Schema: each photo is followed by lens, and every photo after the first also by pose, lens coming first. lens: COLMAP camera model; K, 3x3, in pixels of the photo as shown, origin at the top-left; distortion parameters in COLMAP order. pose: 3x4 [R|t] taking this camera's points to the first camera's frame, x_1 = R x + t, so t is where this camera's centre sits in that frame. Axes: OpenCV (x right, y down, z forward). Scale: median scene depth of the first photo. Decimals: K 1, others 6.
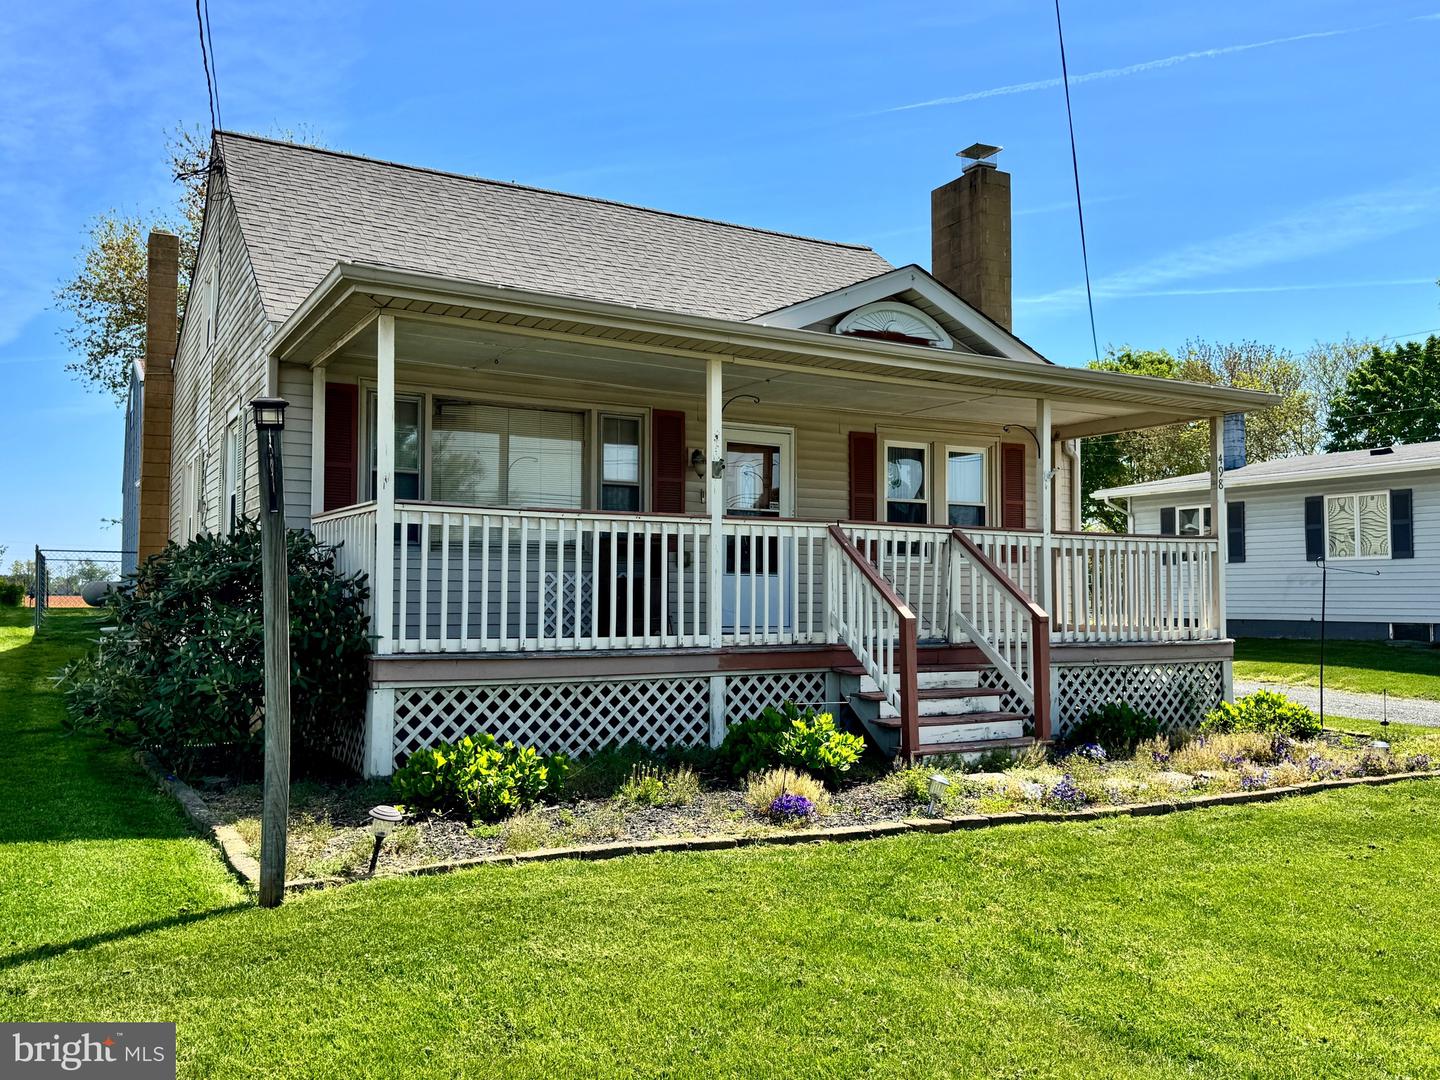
lens RADIAL K [[1171.2, 0, 713.7], [0, 1171.2, 543.7], [0, 0, 1]] dist [0.076255, -0.085335]
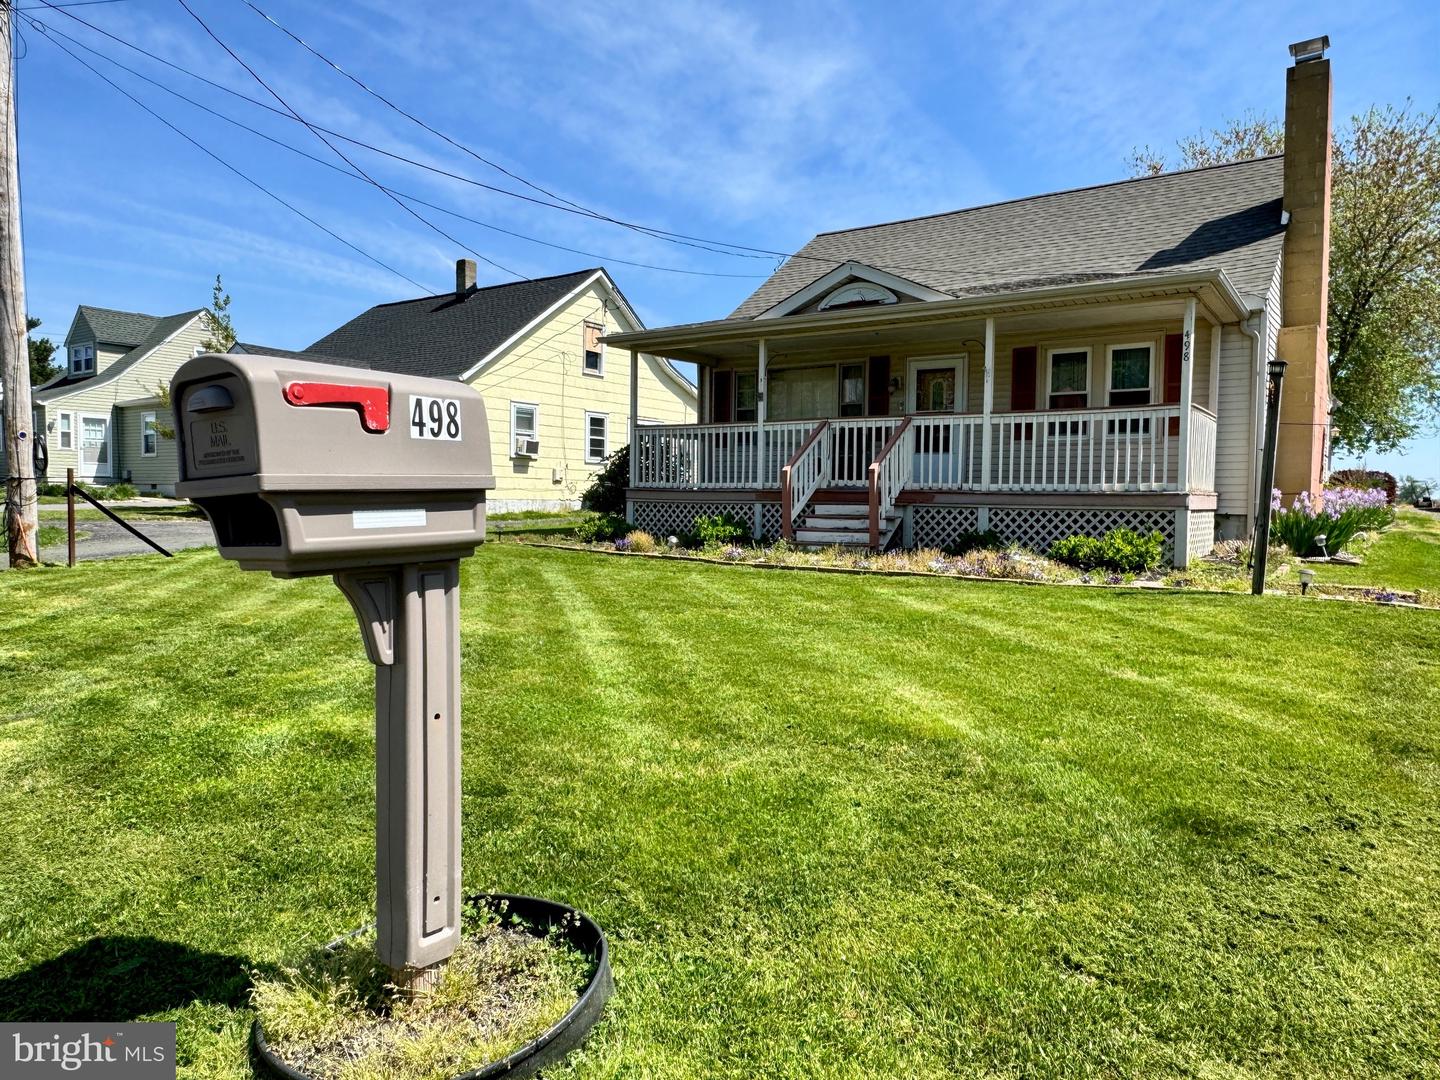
lens RADIAL K [[973.1, 0, 704.1], [0, 973.1, 537.3], [0, 0, 1]] dist [-0.003400, 0.009480]
pose [[0.446236, 0.046288, -0.893717, 1.115225], [0.036590, 0.996883, 0.069901, 0.039276], [0.894167, -0.063893, 0.443152, 0.134487]]
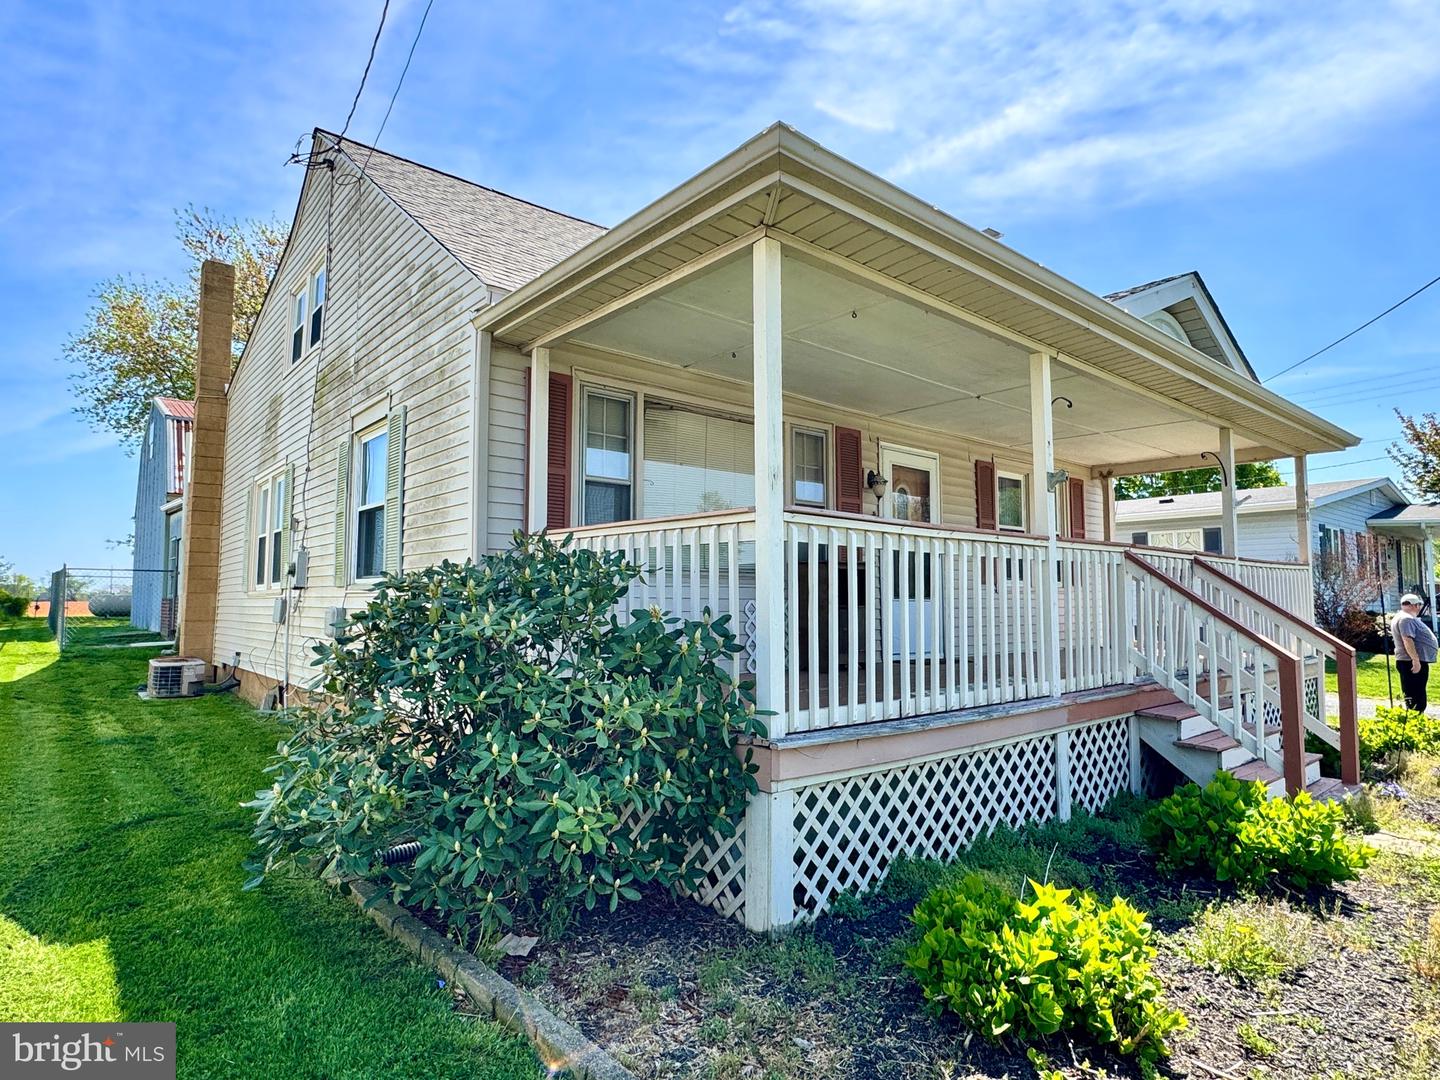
lens RADIAL K [[830.3, 0, 718.2], [0, 830.3, 543.4], [0, 0, 1]] dist [0.005228, 0.000599]
pose [[0.984343, 0.009743, 0.175994, -0.260715], [-0.005312, 0.999657, -0.025632, -0.002515], [-0.176183, 0.024296, 0.984058, 0.356484]]
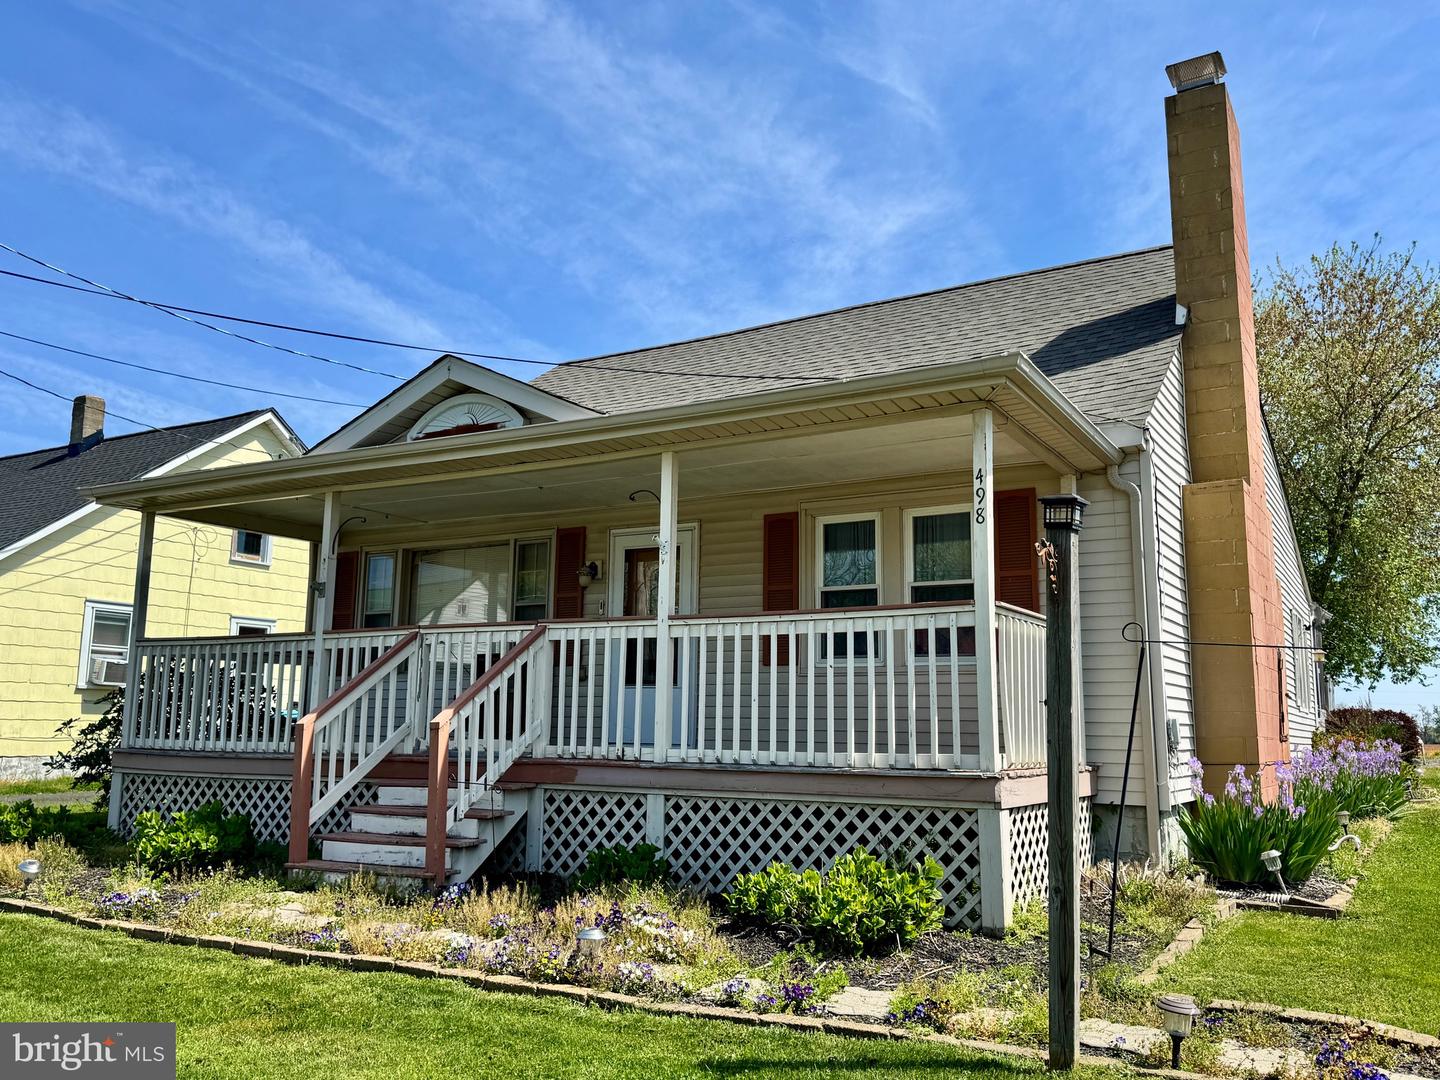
lens RADIAL K [[1171.2, 0, 712.5], [0, 1171.2, 541.8], [0, 0, 1]] dist [0.076255, -0.085335]
pose [[0.514628, -0.124161, -0.848376, 0.905209], [0.033950, 0.991634, -0.124533, 0.032324], [0.856741, 0.035286, 0.514538, 0.573315]]
